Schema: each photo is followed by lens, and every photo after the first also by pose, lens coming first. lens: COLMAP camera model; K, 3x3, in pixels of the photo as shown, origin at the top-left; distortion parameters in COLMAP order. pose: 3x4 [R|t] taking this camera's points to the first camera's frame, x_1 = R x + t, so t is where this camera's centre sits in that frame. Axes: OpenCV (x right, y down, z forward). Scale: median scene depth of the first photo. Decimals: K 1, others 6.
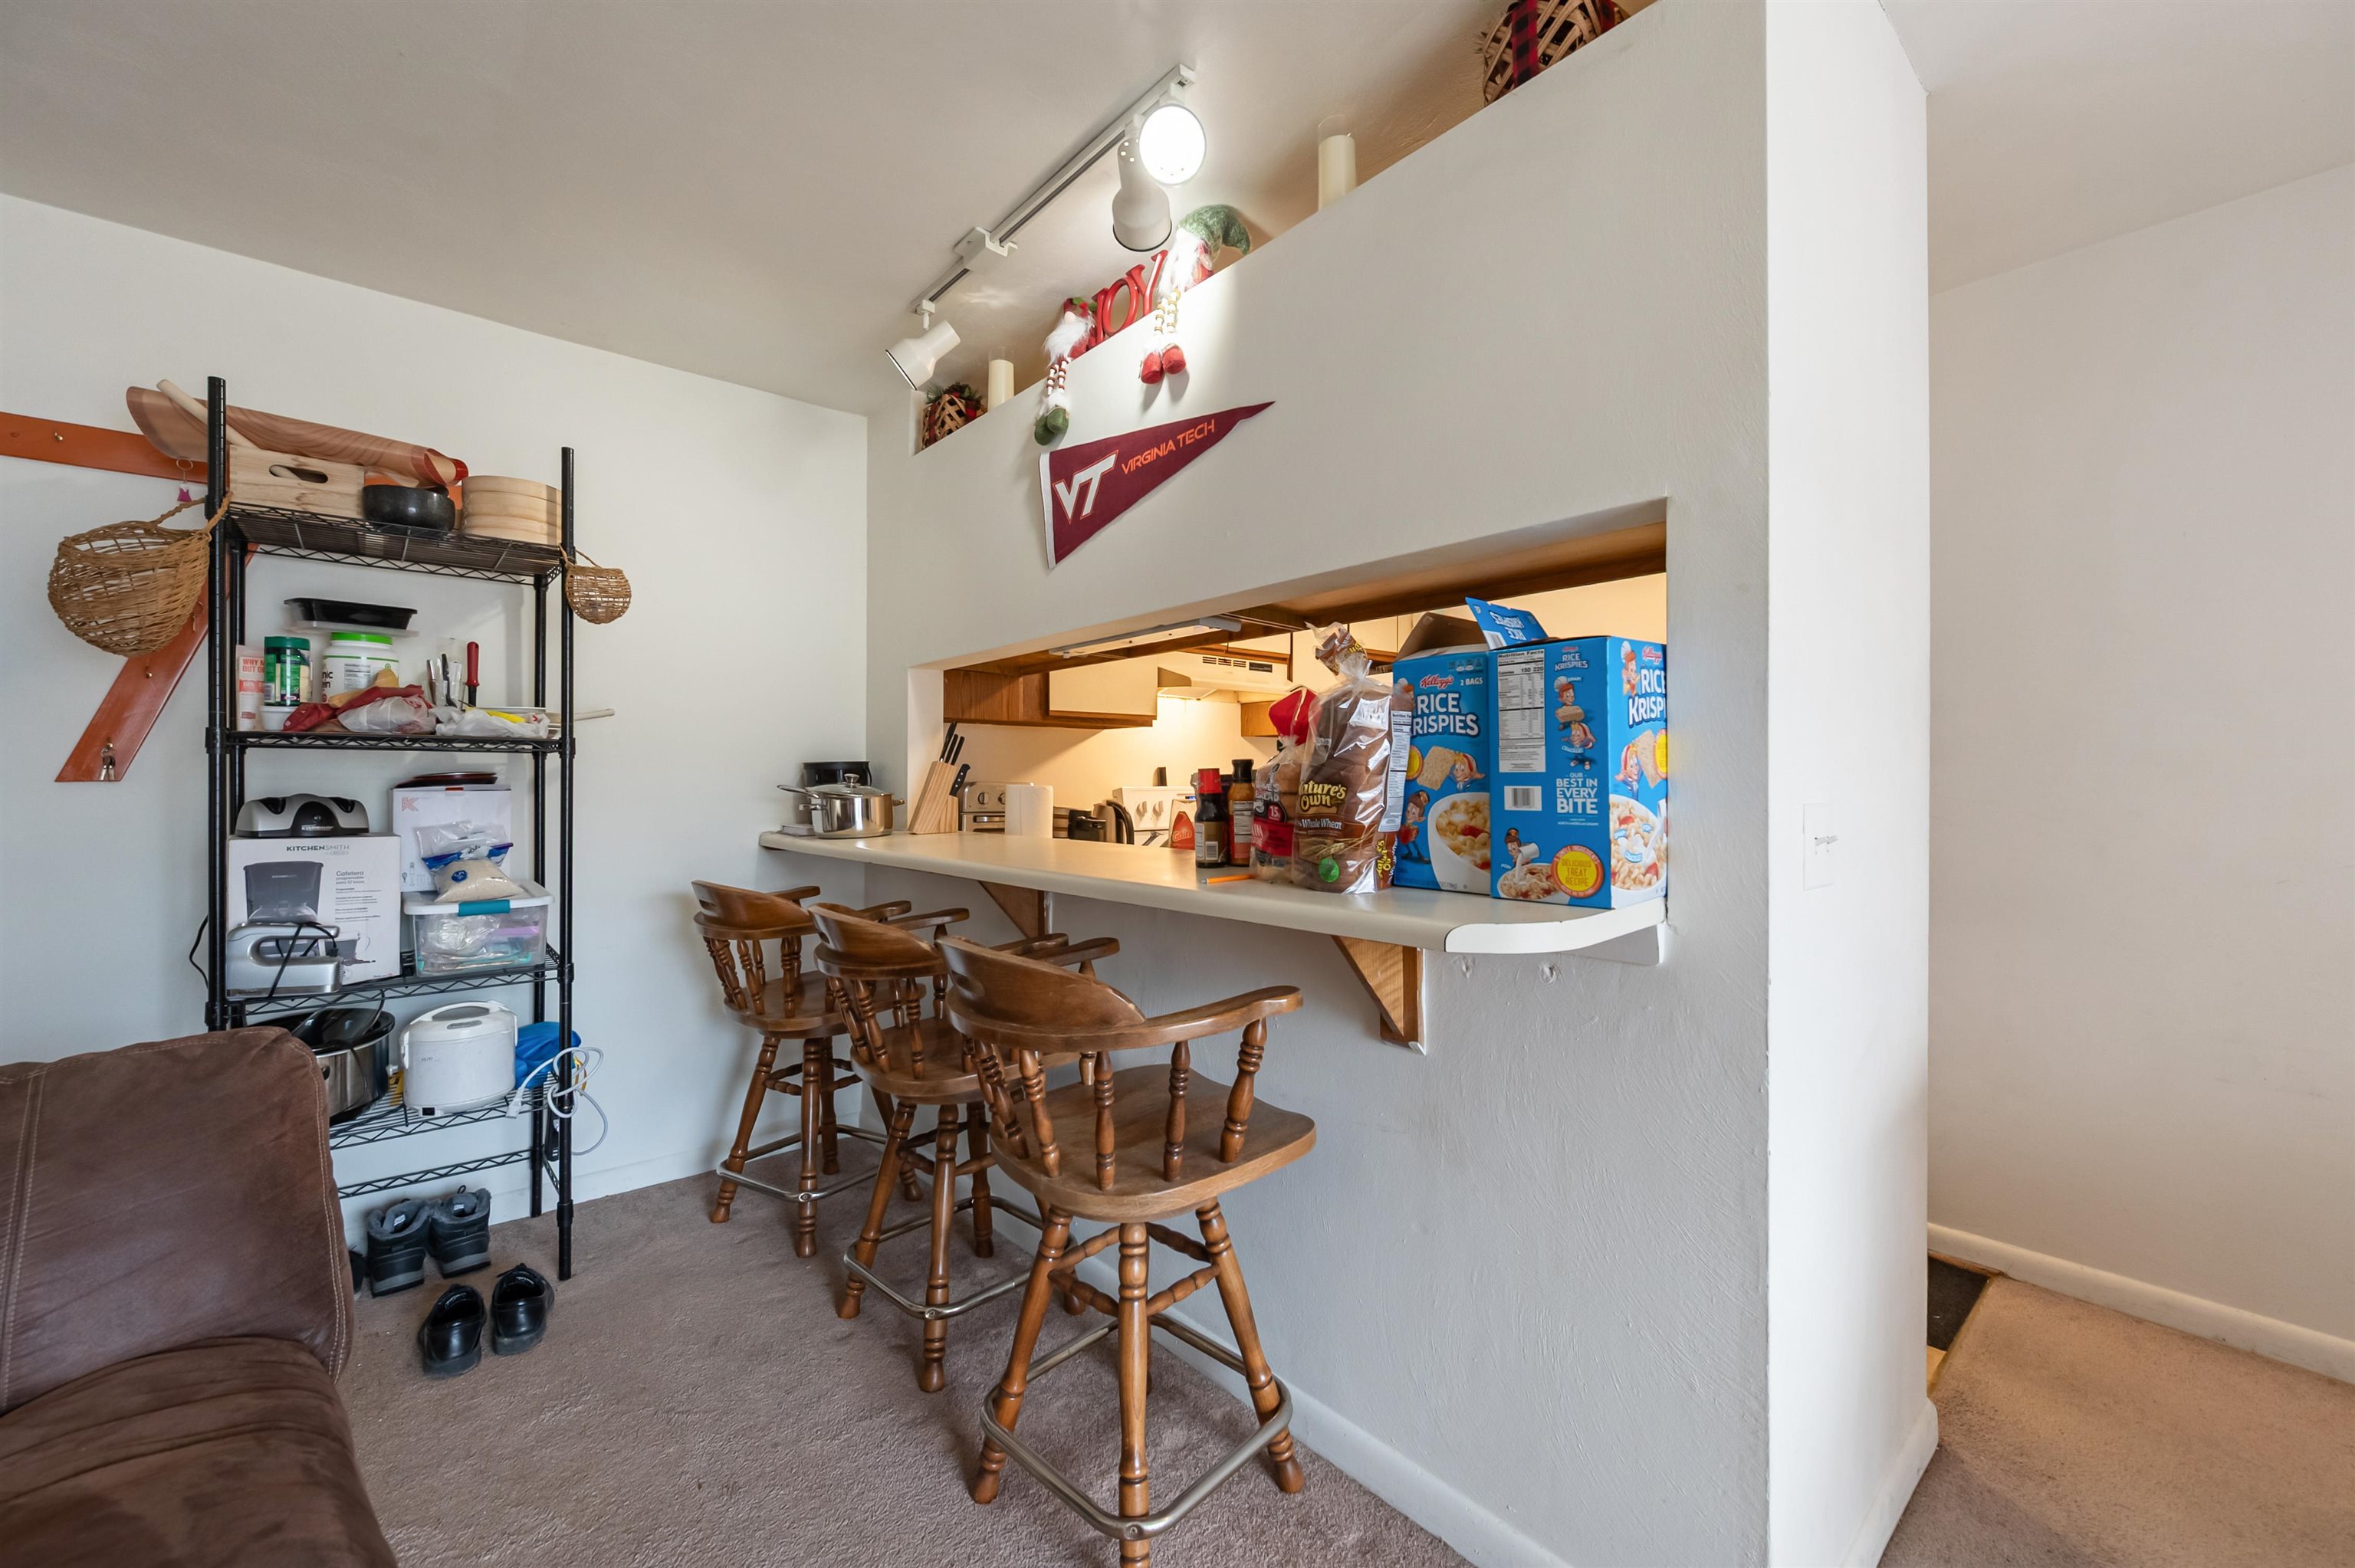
lens RADIAL K [[951.8, 0, 1172.3], [0, 951.8, 779.9], [0, 0, 1]] dist [0.001682, 0.000359]
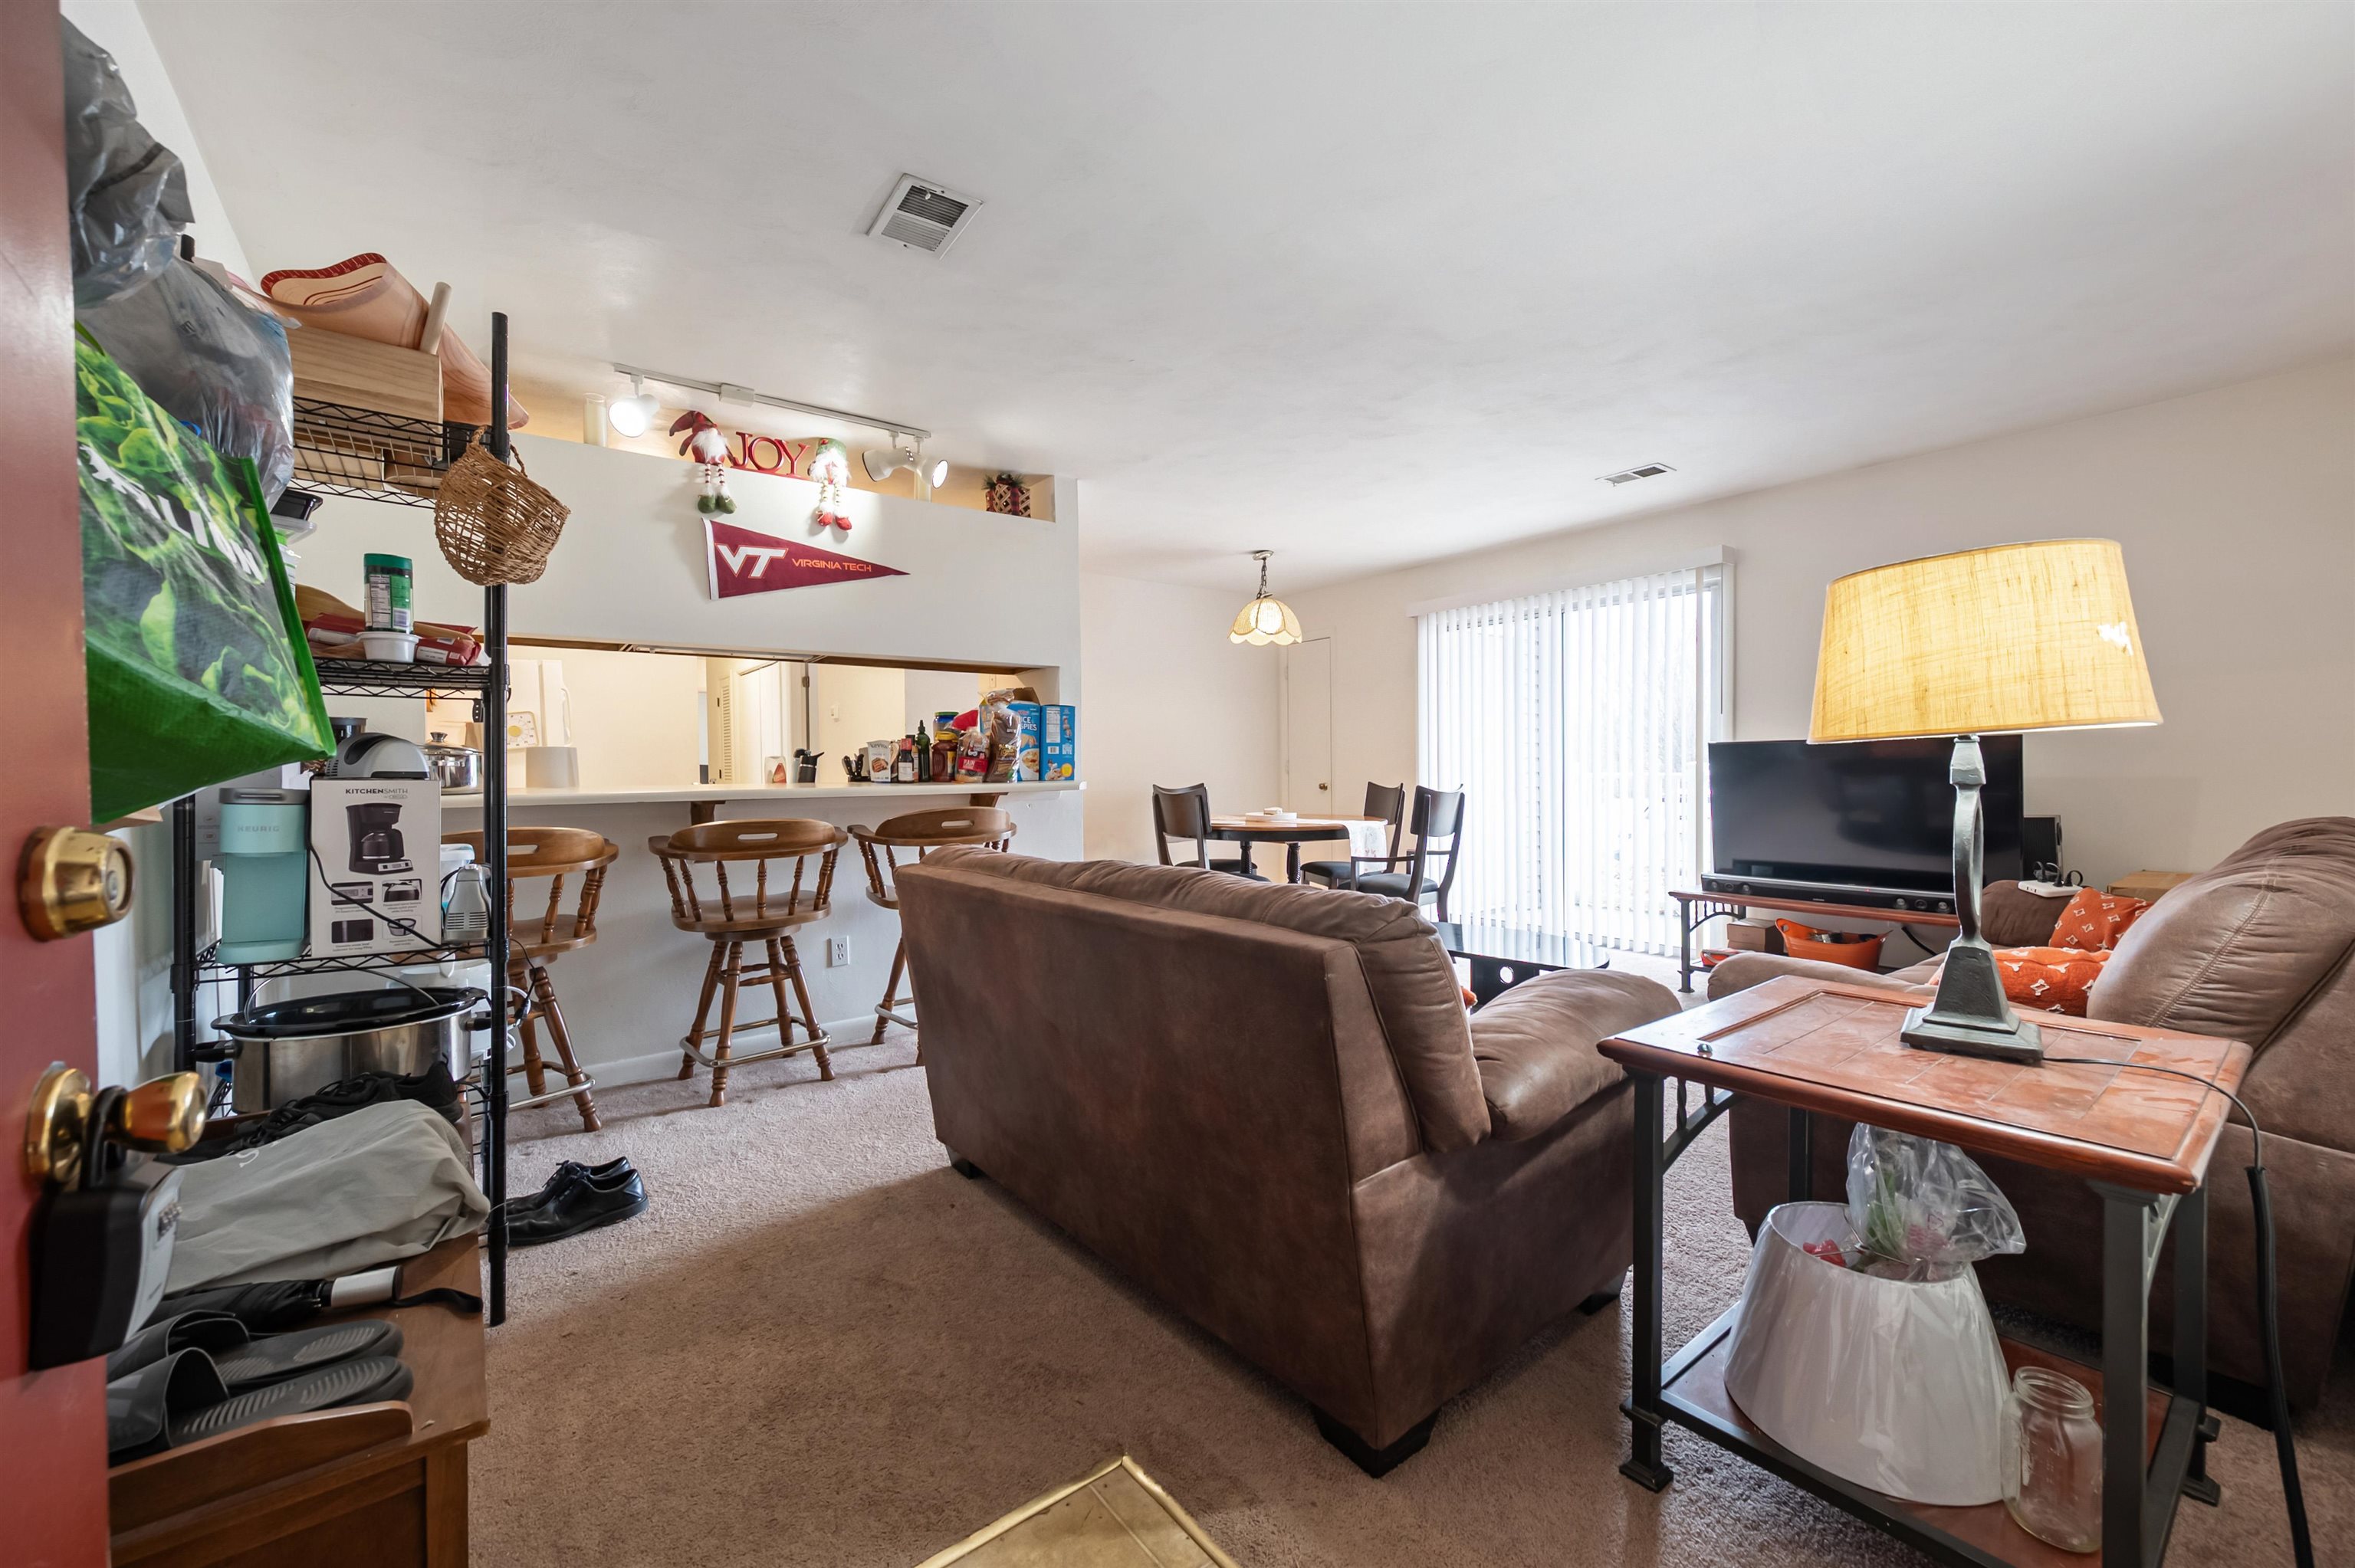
lens RADIAL K [[951.8, 0, 1175.3], [0, 951.8, 784.9], [0, 0, 1]] dist [0.001682, 0.000359]
pose [[0.060700, -0.014545, 0.998050, -1.754898], [0.007949, 0.999869, 0.014088, 0.057826], [-0.998124, 0.007078, 0.060808, 0.211643]]
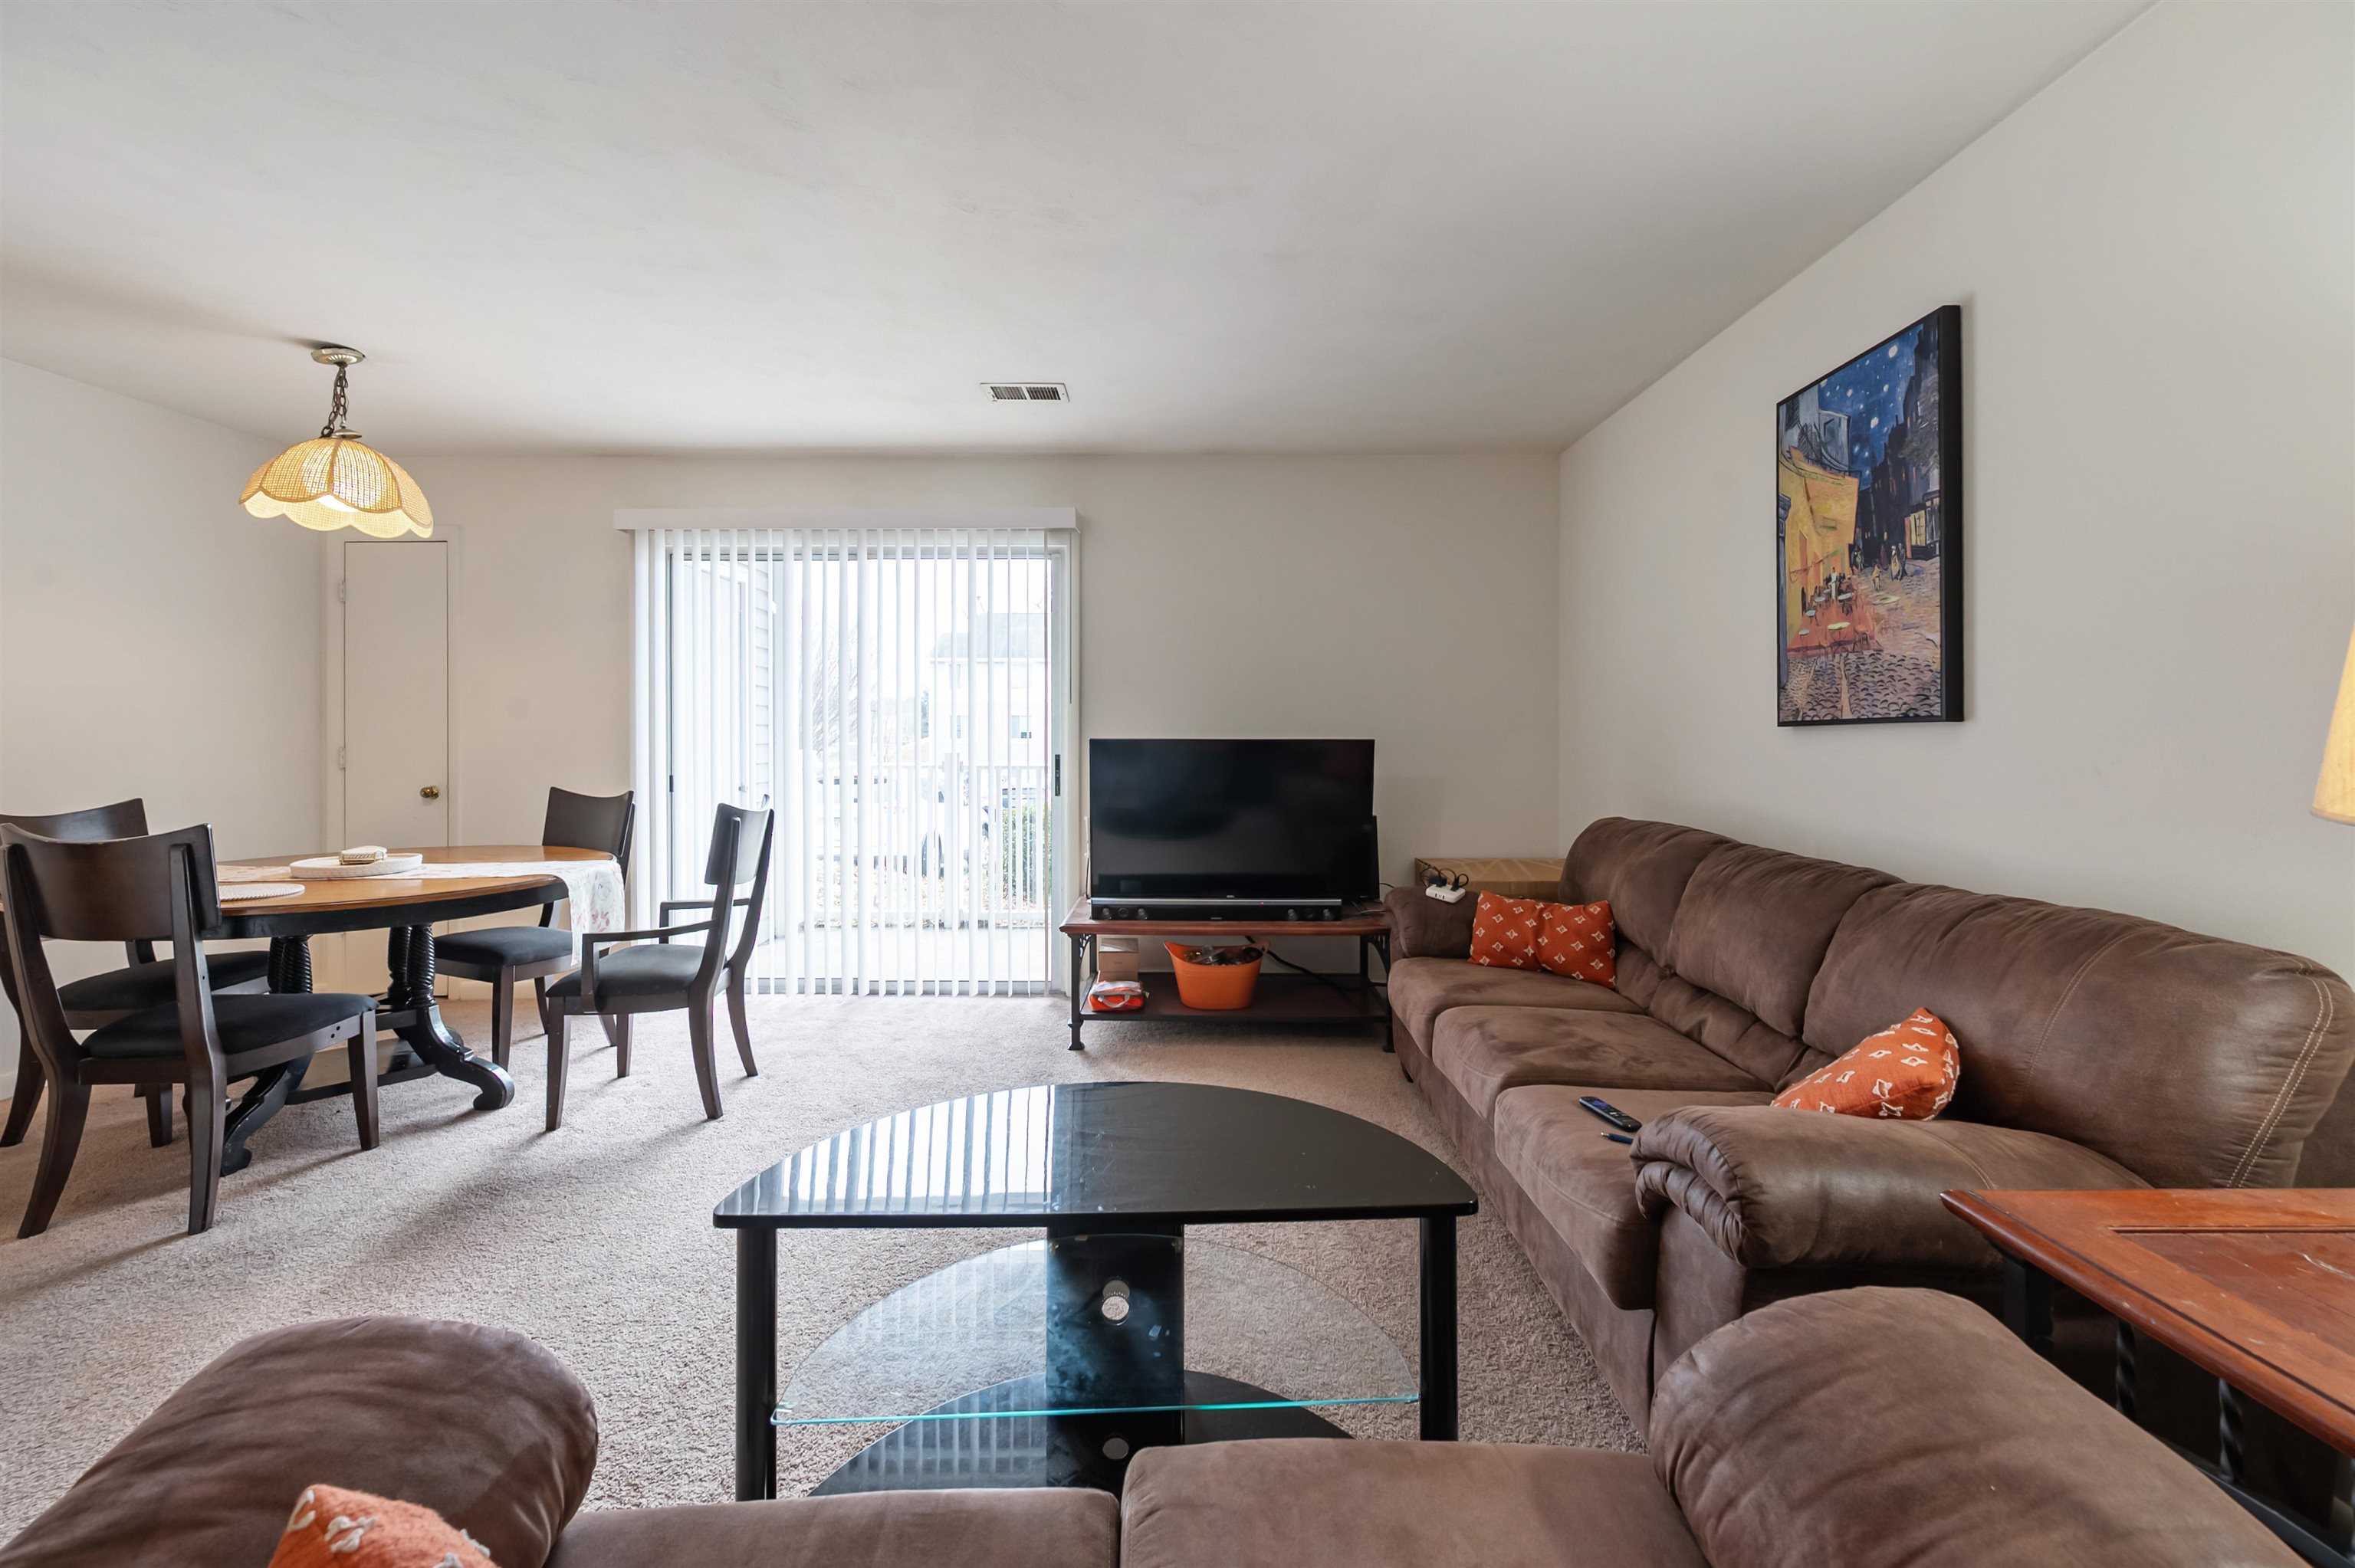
lens RADIAL K [[951.8, 0, 1176.5], [0, 951.8, 733.1], [0, 0, 1]] dist [0.001682, 0.000359]
pose [[-0.759903, 0.001323, 0.650036, -0.881680], [-0.001403, 0.999992, -0.003675, 0.000884], [-0.650035, -0.003704, -0.759895, 0.380455]]
